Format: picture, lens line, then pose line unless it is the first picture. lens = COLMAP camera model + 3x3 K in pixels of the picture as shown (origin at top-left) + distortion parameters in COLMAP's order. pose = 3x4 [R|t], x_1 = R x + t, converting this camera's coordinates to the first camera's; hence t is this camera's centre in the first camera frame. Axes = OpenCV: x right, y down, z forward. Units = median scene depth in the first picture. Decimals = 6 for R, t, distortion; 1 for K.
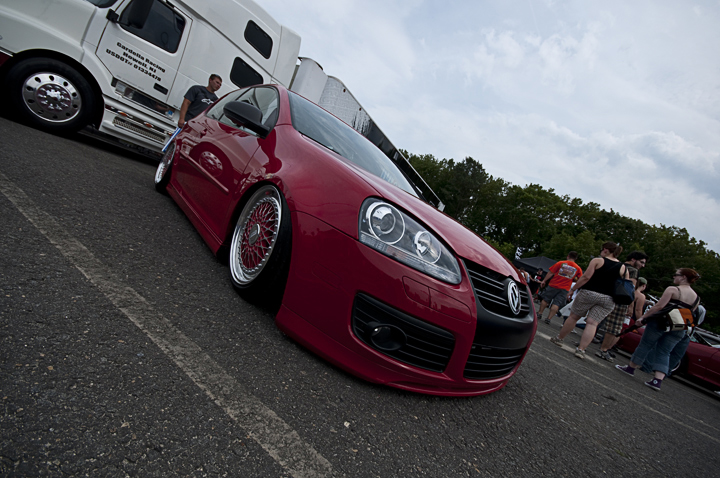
lens RADIAL K [[324.4, 0, 360.8], [0, 324.4, 241.1], [0, 0, 1]] dist [0.011480, -0.013898]
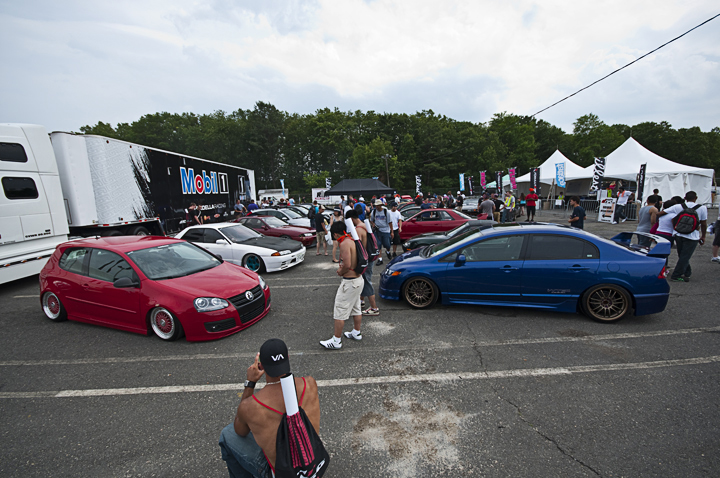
lens RADIAL K [[319.4, 0, 360.0], [0, 319.4, 239.0], [0, 0, 1]] dist [0.019408, -0.019527]
pose [[0.792314, -0.471384, 0.387343, 0.149075], [0.402470, 0.880962, 0.248847, -0.310016], [-0.458537, -0.041271, 0.887716, -1.076098]]
